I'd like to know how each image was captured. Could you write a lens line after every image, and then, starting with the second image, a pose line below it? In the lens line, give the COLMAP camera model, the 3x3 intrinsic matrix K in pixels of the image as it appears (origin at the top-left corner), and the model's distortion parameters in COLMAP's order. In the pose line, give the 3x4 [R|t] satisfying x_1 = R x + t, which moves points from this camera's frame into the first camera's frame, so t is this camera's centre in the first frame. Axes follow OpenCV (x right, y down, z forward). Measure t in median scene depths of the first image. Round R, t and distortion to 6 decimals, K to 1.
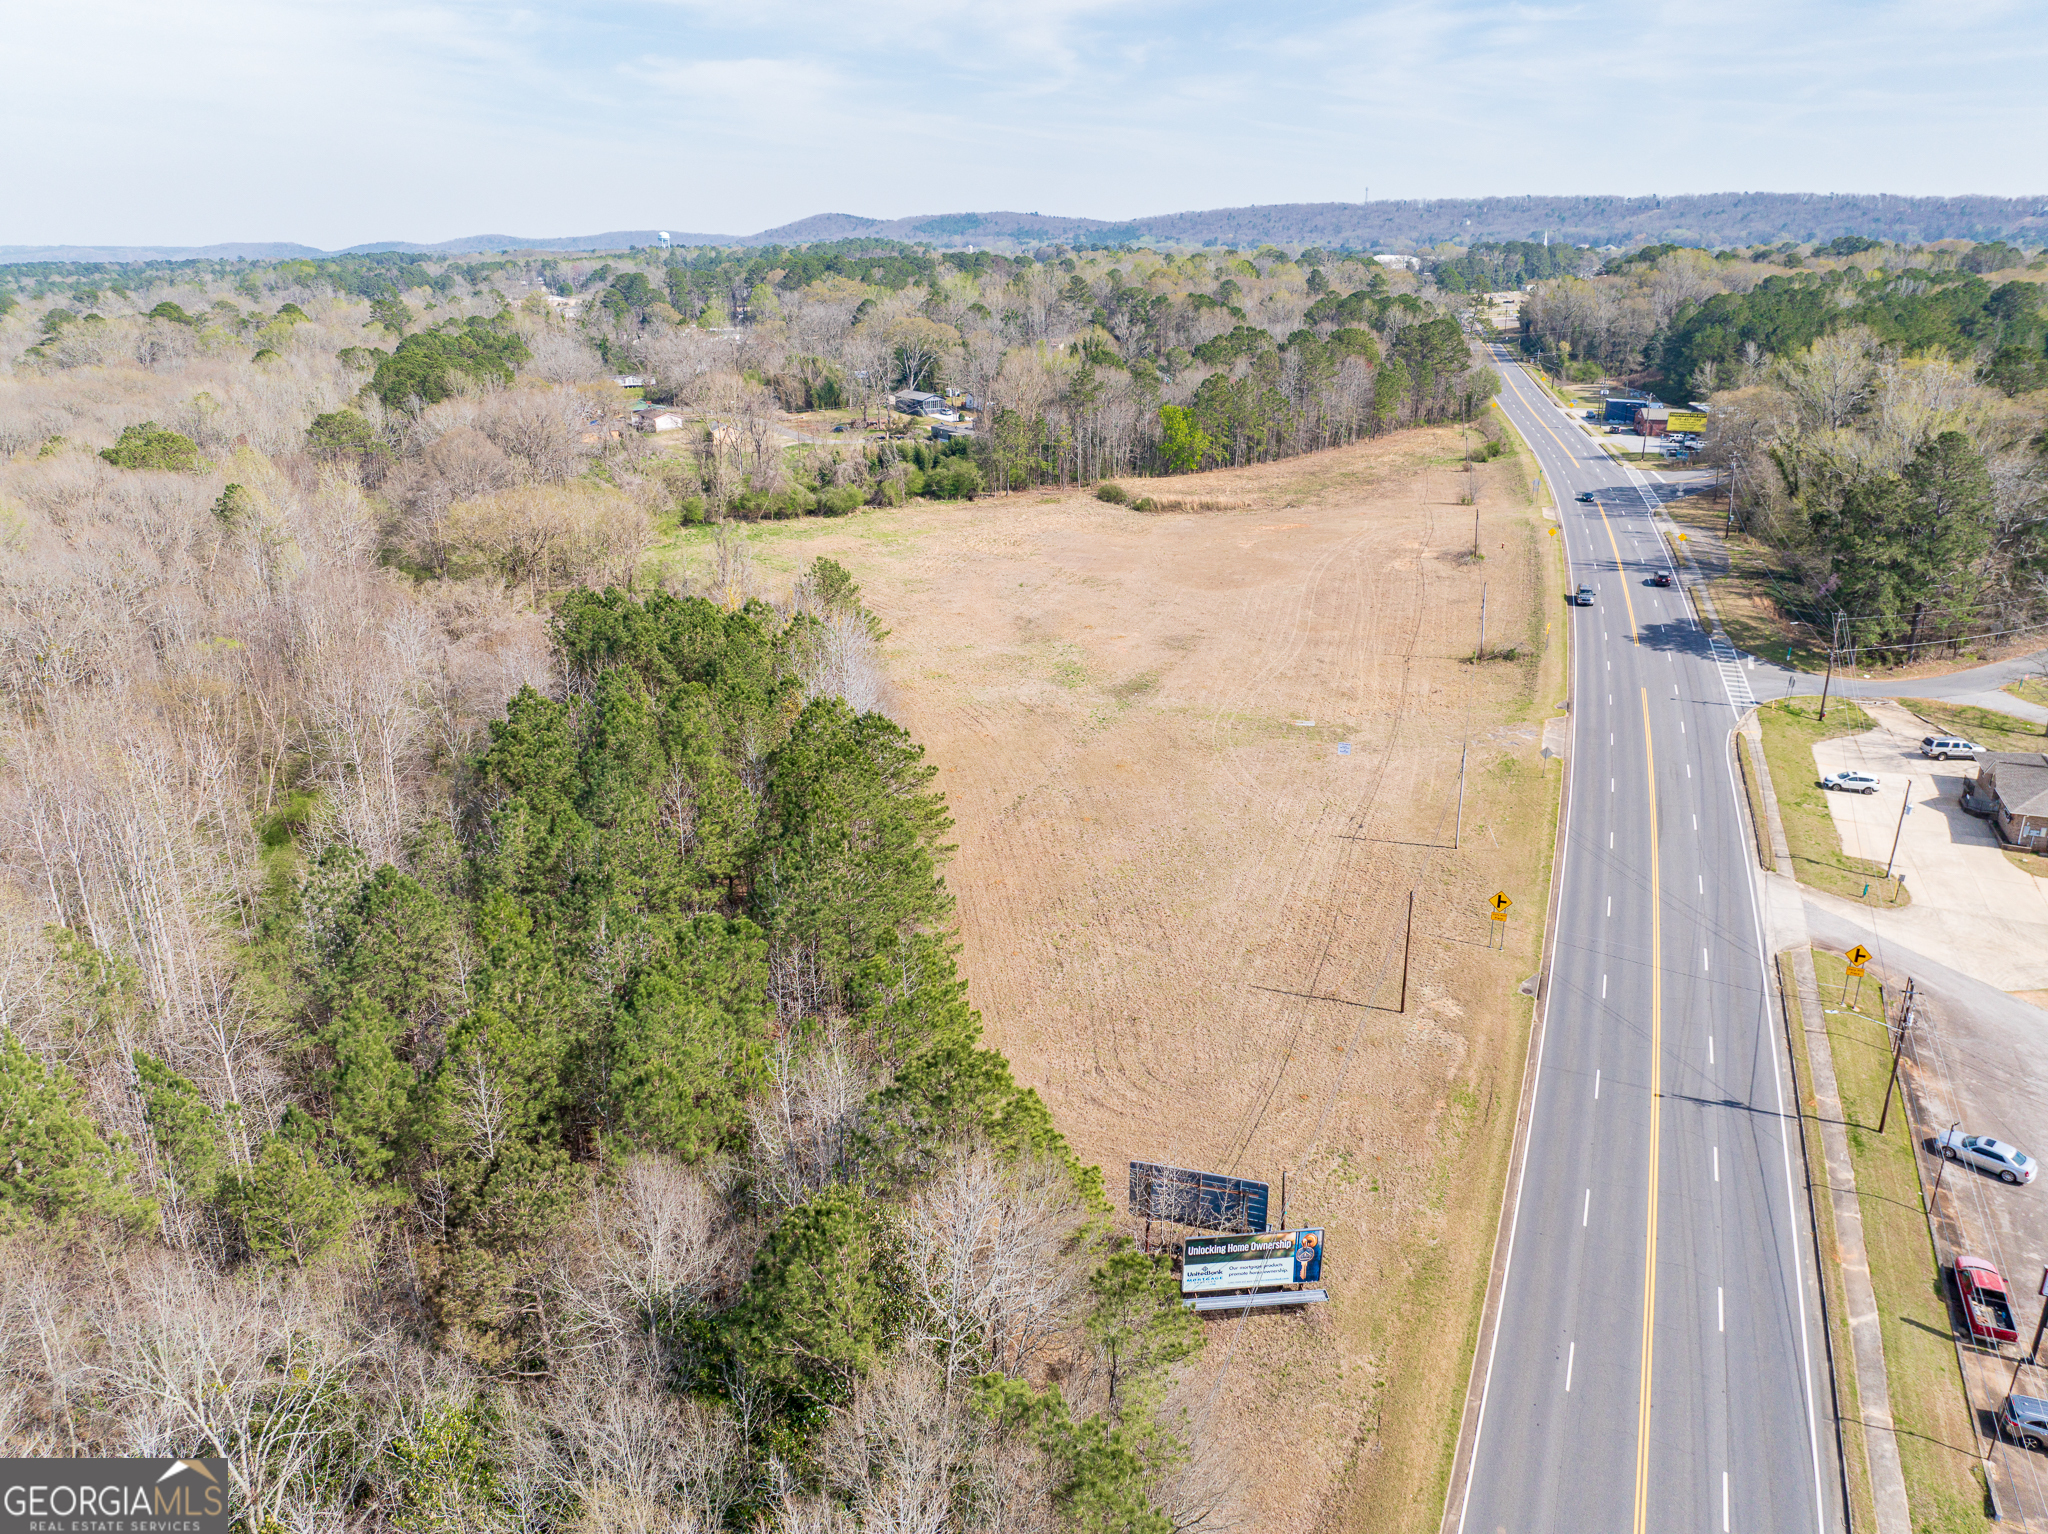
lens RADIAL K [[1434.8, 0, 1027.0], [0, 1434.8, 813.1], [0, 0, 1]] dist [-0.048267, 0.021331]
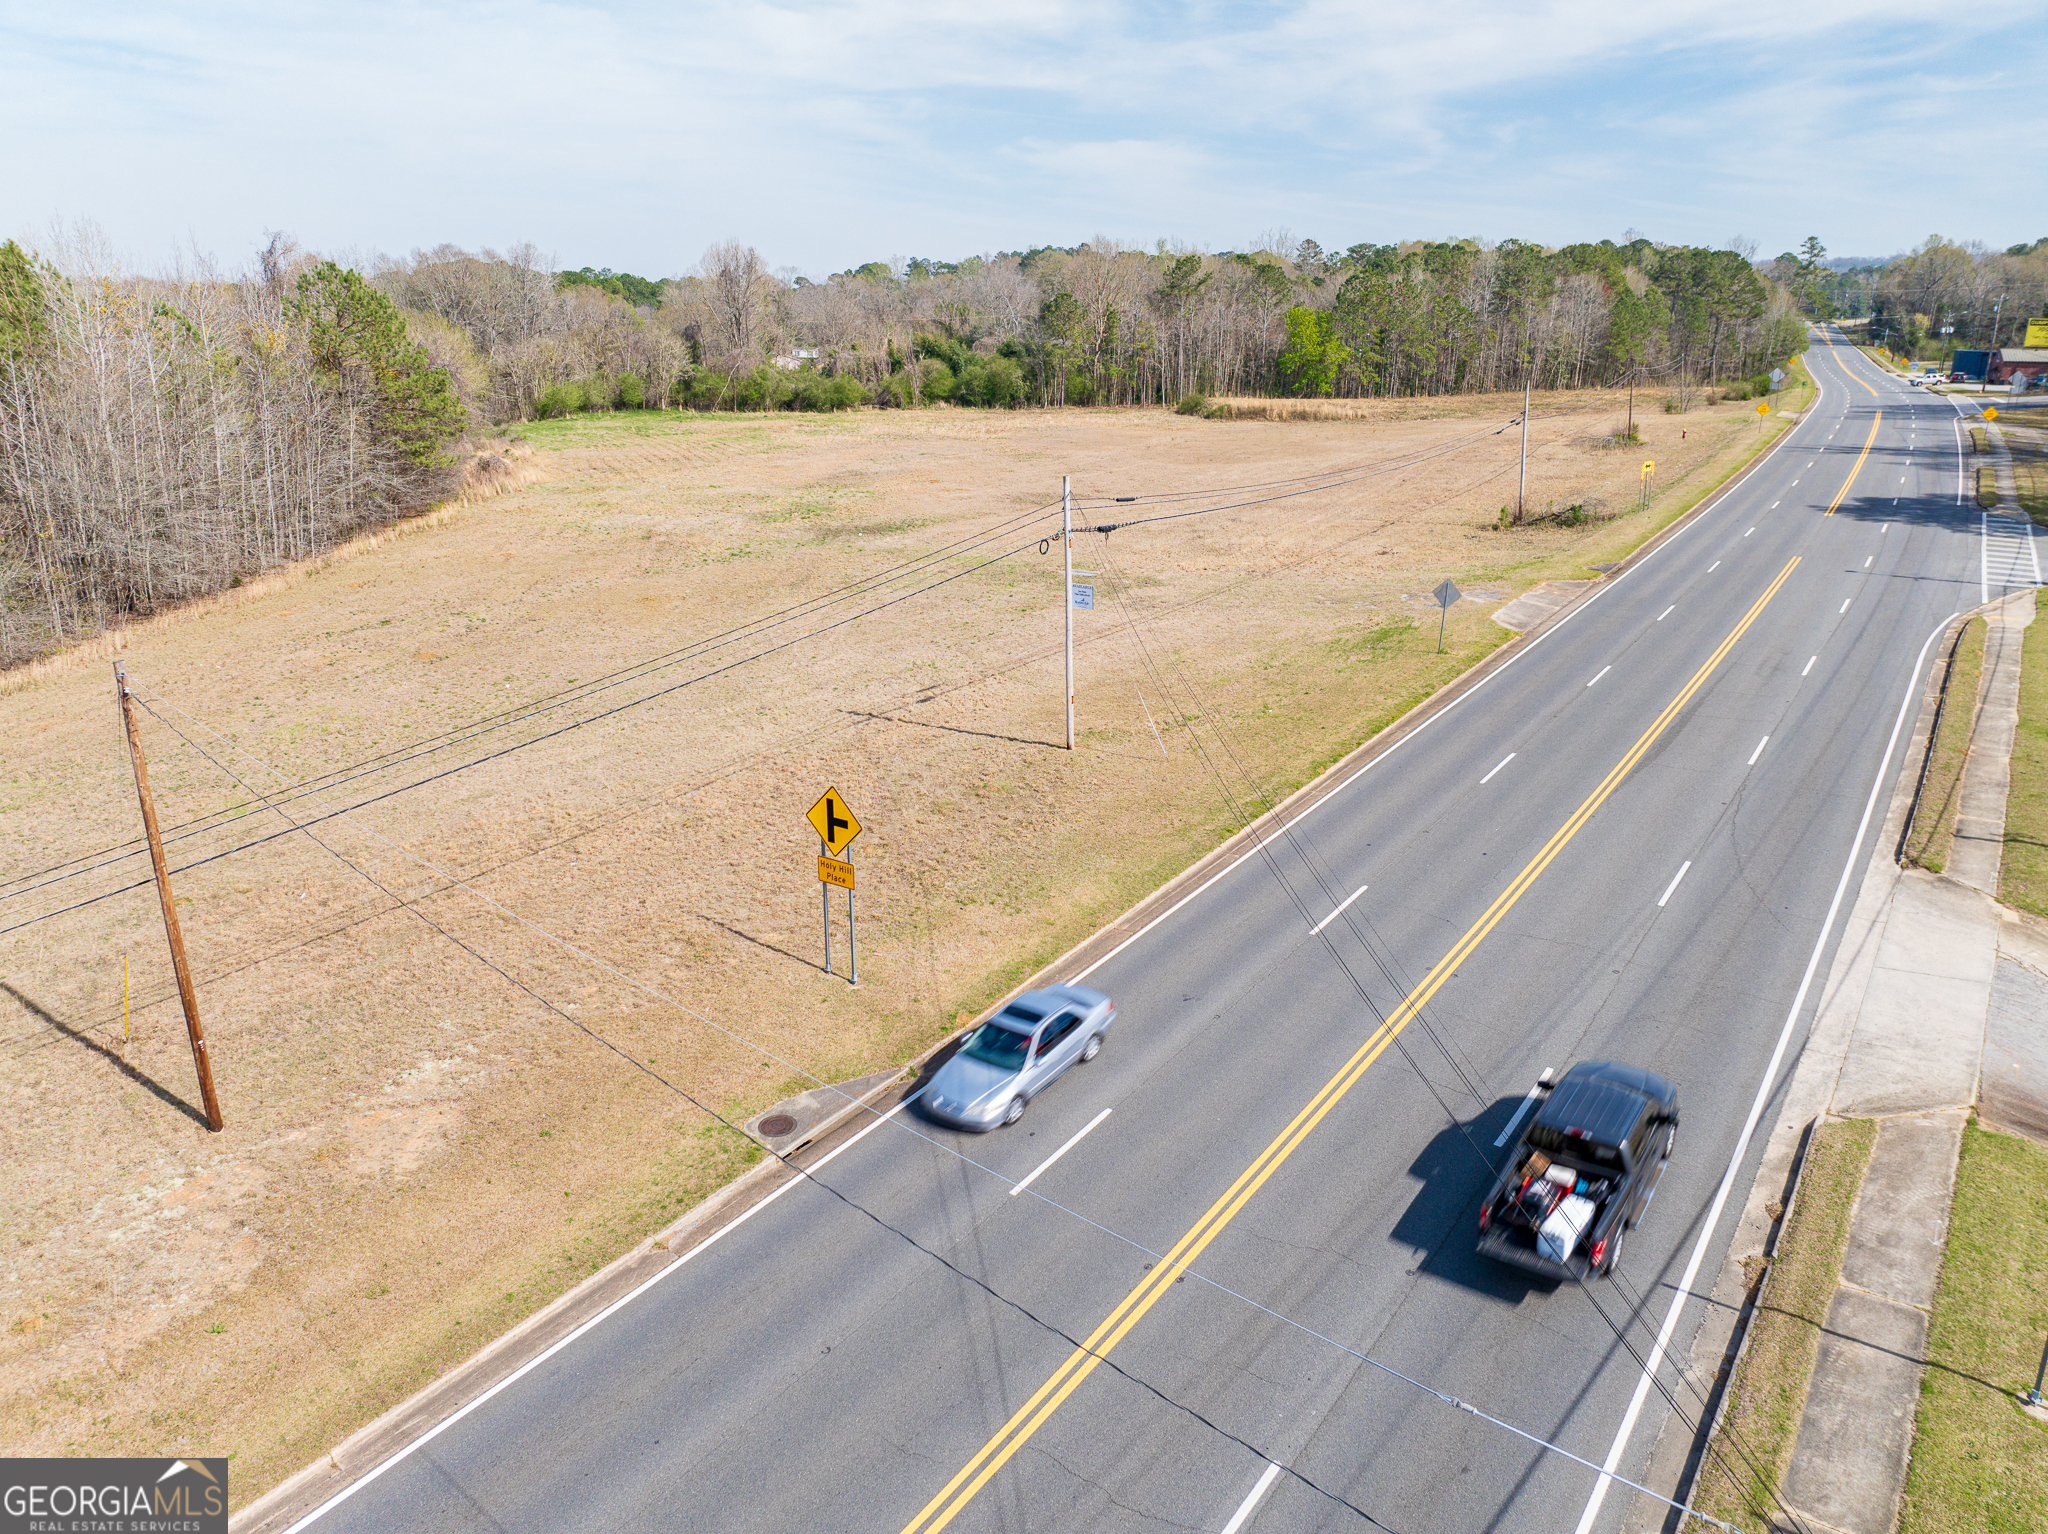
lens RADIAL K [[1434.8, 0, 1017.4], [0, 1434.8, 759.6], [0, 0, 1]] dist [-0.048267, 0.021331]
pose [[0.968926, 0.081715, -0.233464, 0.270636], [-0.100085, 0.992657, -0.067935, 0.040050], [0.226198, 0.089190, 0.969989, 0.434371]]
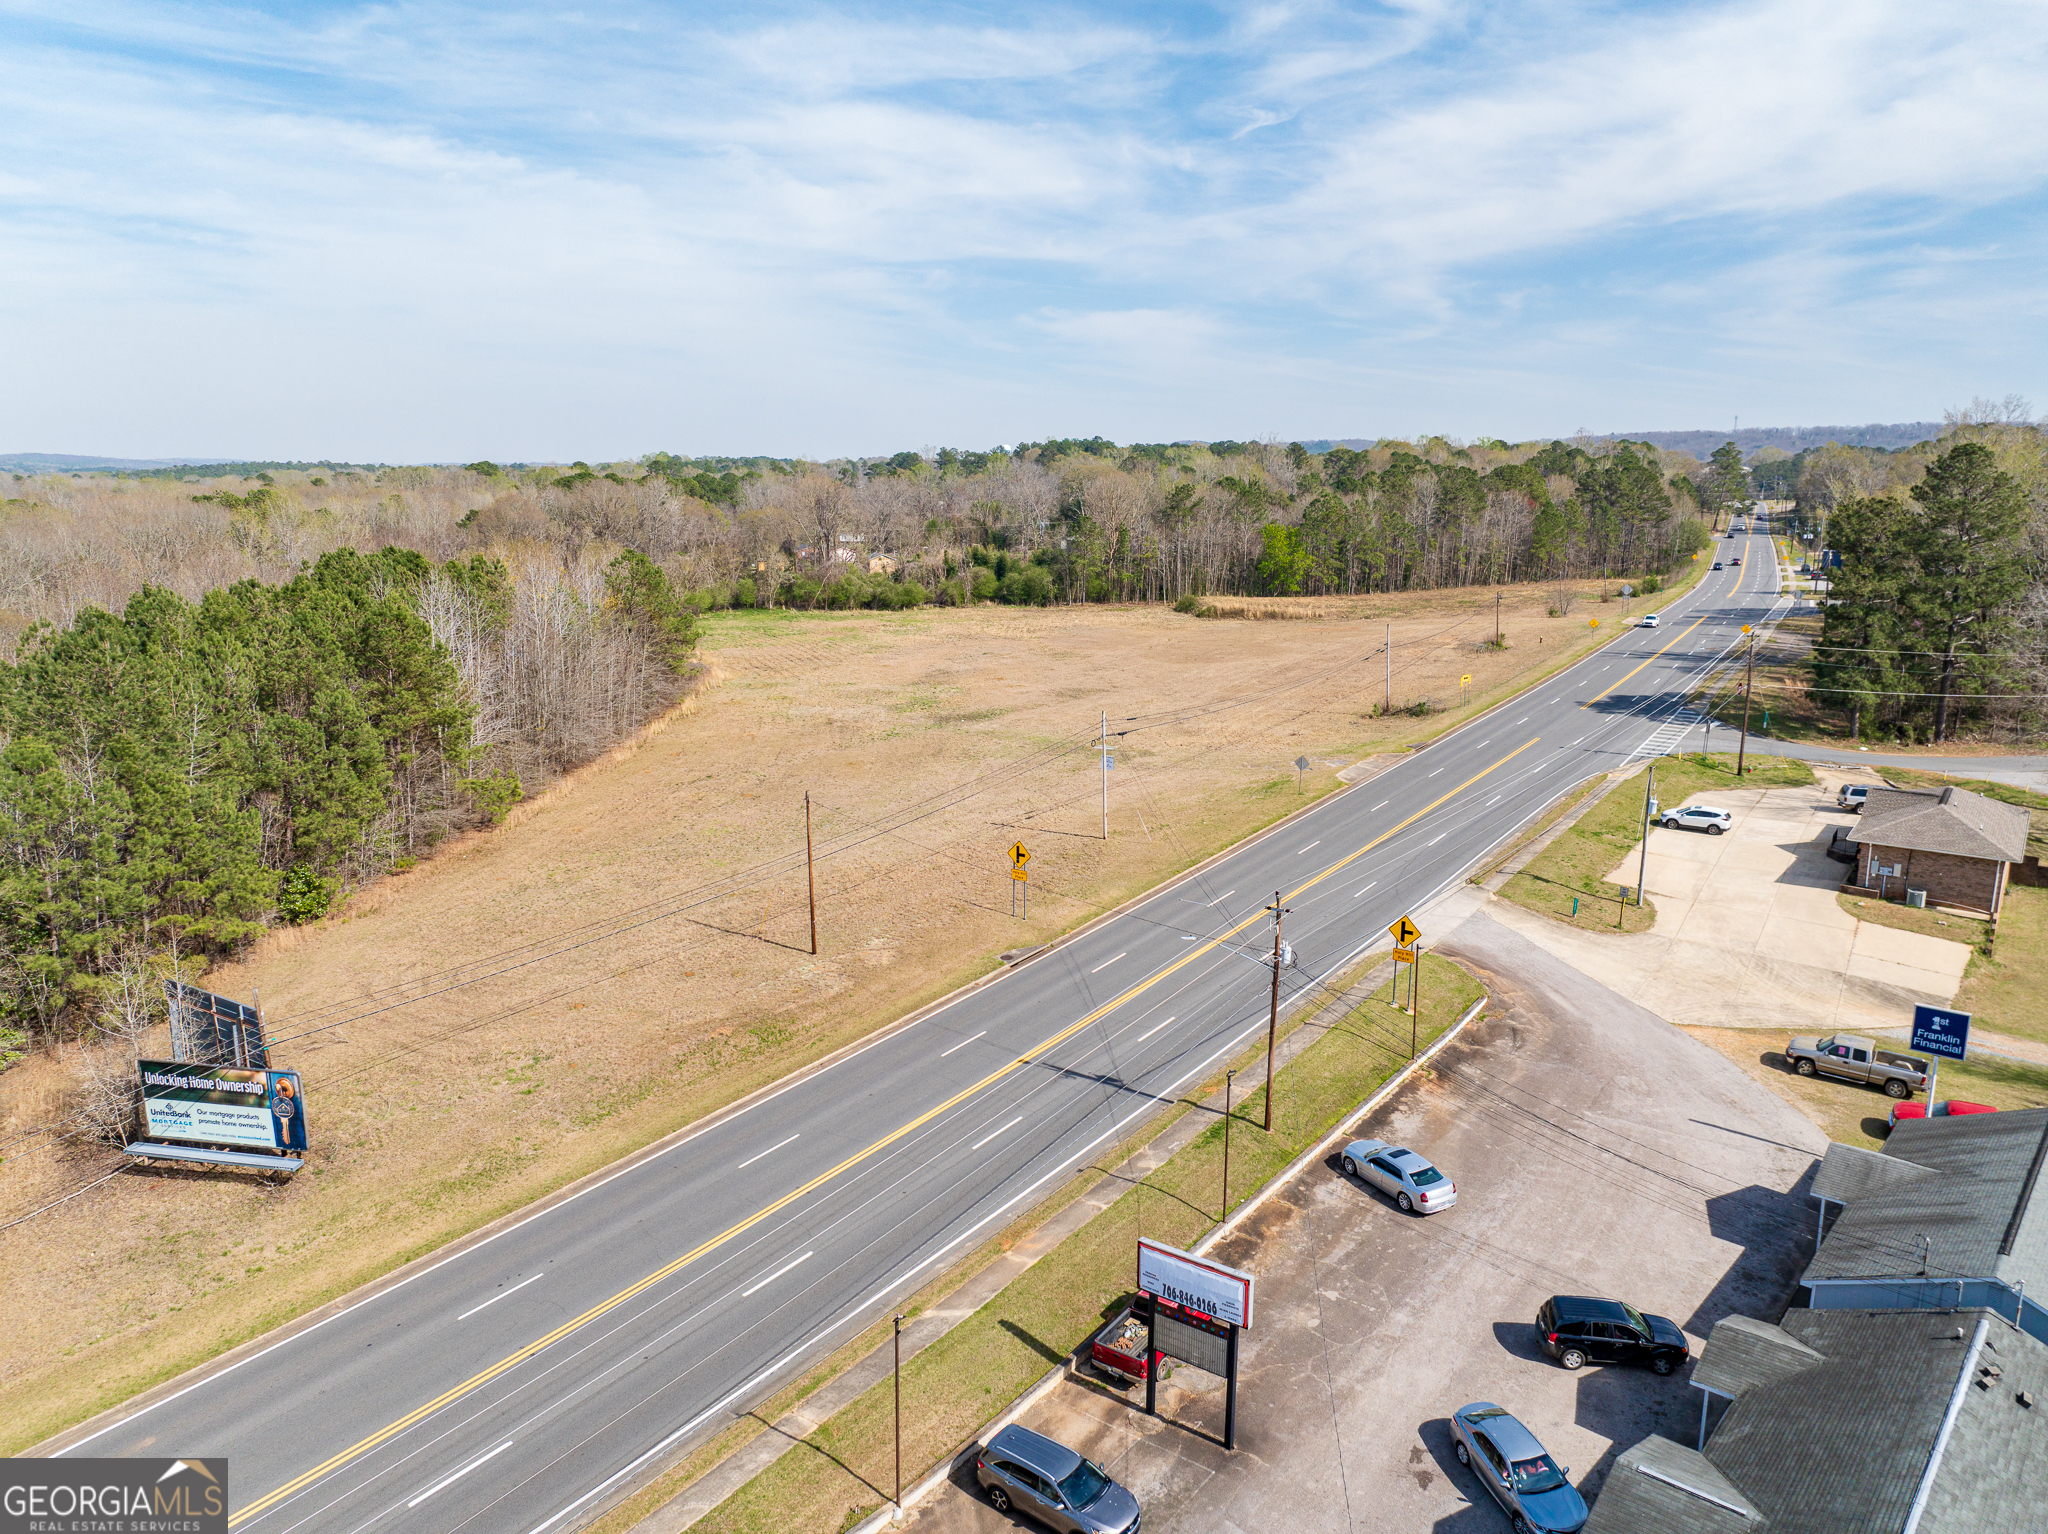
lens RADIAL K [[1434.8, 0, 1012.3], [0, 1434.8, 753.1], [0, 0, 1]] dist [-0.048267, 0.021331]
pose [[0.965899, 0.056925, -0.252585, 0.324381], [-0.103677, 0.978944, -0.175841, 0.090645], [0.237257, 0.196032, 0.951462, 0.134595]]
